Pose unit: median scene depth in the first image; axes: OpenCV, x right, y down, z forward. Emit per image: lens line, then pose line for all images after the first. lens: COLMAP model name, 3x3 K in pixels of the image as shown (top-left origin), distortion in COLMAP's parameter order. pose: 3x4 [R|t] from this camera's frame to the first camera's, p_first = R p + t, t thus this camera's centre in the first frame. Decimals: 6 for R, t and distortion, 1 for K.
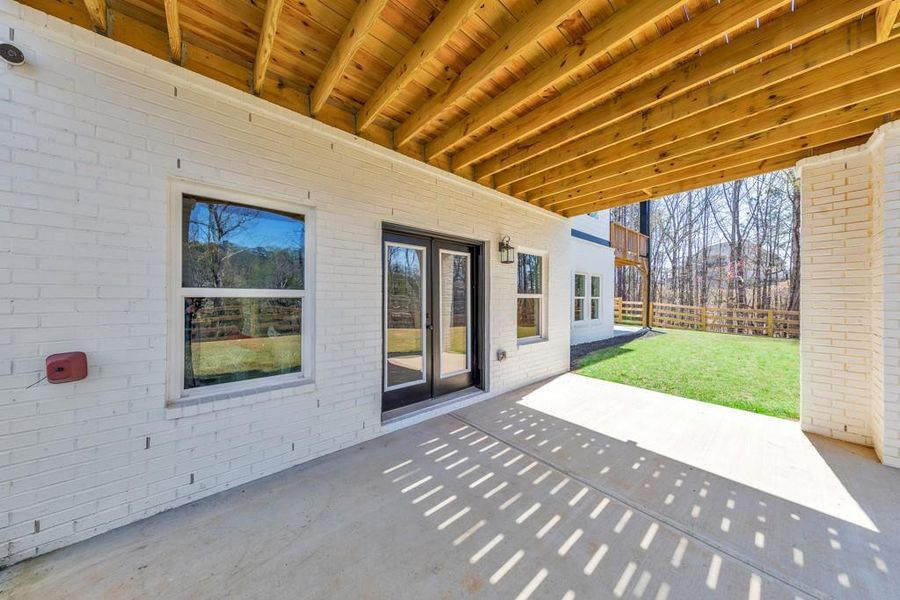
lens RADIAL K [[286.2, 0, 455.8], [0, 286.2, 297.2], [0, 0, 1]] dist [0.004956, -0.000406]
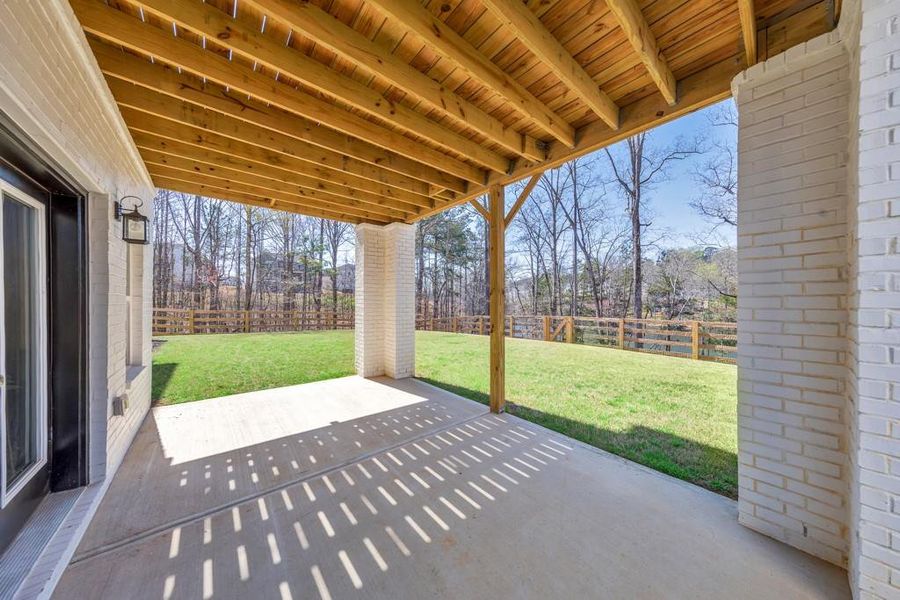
lens RADIAL K [[286.2, 0, 449.5], [0, 286.2, 301.5], [0, 0, 1]] dist [0.004956, -0.000406]
pose [[0.015982, -0.001875, 0.999871, -0.691570], [-0.006864, 0.999974, 0.001985, -0.010357], [-0.999849, -0.006895, 0.015969, 0.593240]]
